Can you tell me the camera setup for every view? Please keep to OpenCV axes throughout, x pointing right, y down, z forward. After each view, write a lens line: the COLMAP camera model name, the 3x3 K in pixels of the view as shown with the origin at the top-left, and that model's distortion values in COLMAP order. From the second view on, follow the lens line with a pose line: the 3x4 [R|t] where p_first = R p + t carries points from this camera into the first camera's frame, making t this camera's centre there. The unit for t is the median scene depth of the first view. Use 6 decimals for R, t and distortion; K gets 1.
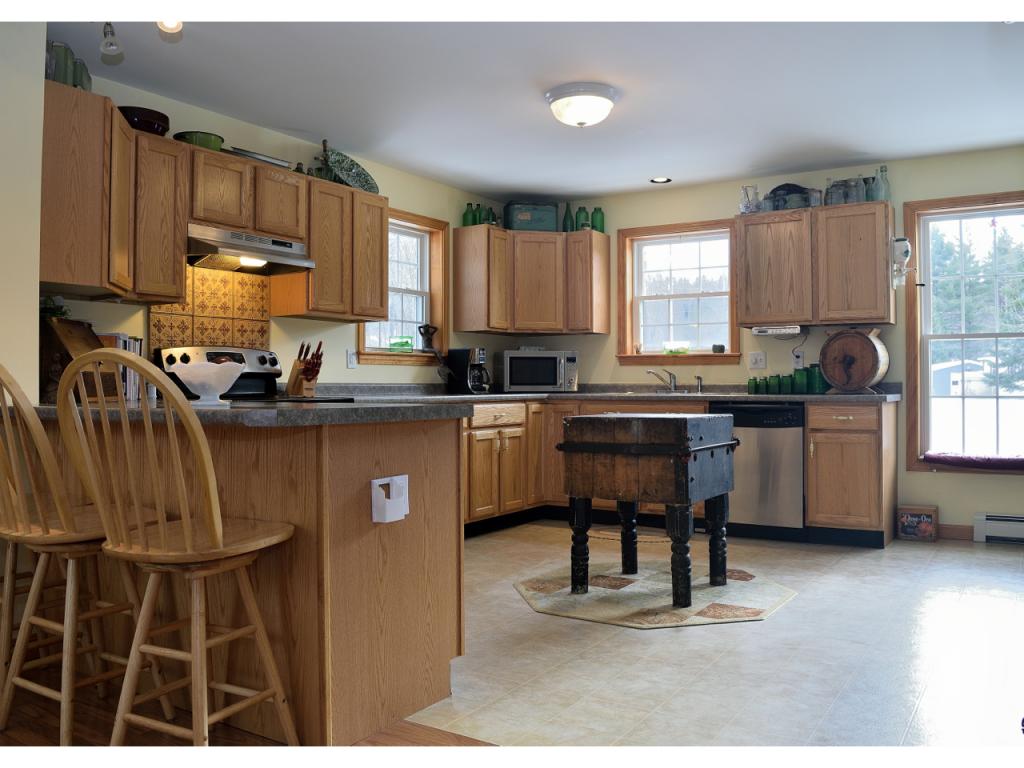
lens RADIAL K [[822.8, 0, 516.9], [0, 822.8, 386.2], [0, 0, 1]] dist [-0.043861, -0.022115]
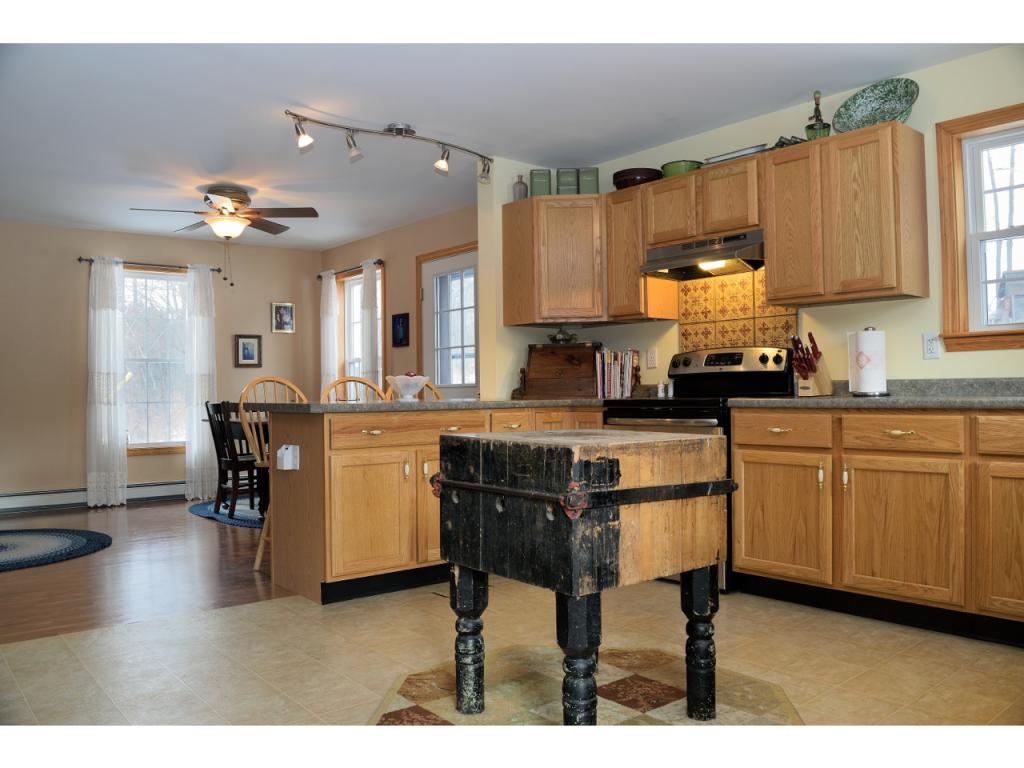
lens RADIAL K [[822.8, 0, 512.0], [0, 822.8, 382.3], [0, 0, 1]] dist [-0.043861, -0.022115]
pose [[-0.279425, -0.001943, -0.960165, 0.706220], [0.011577, 0.999918, -0.005392, -0.001966], [0.960098, -0.012622, -0.279380, 1.005790]]
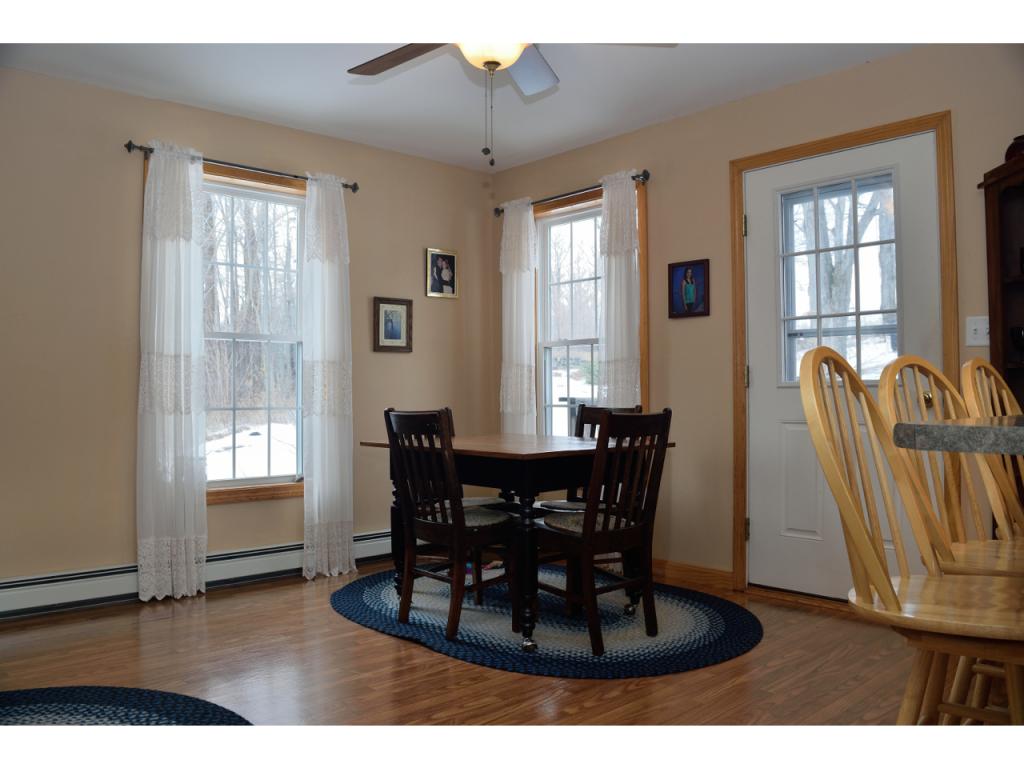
lens RADIAL K [[822.8, 0, 517.3], [0, 822.8, 382.0], [0, 0, 1]] dist [-0.043861, -0.022115]
pose [[-0.218455, -0.011348, -0.975781, 0.368149], [0.002101, 0.999925, -0.012099, 0.000860], [0.975845, -0.004693, -0.218414, 0.588656]]
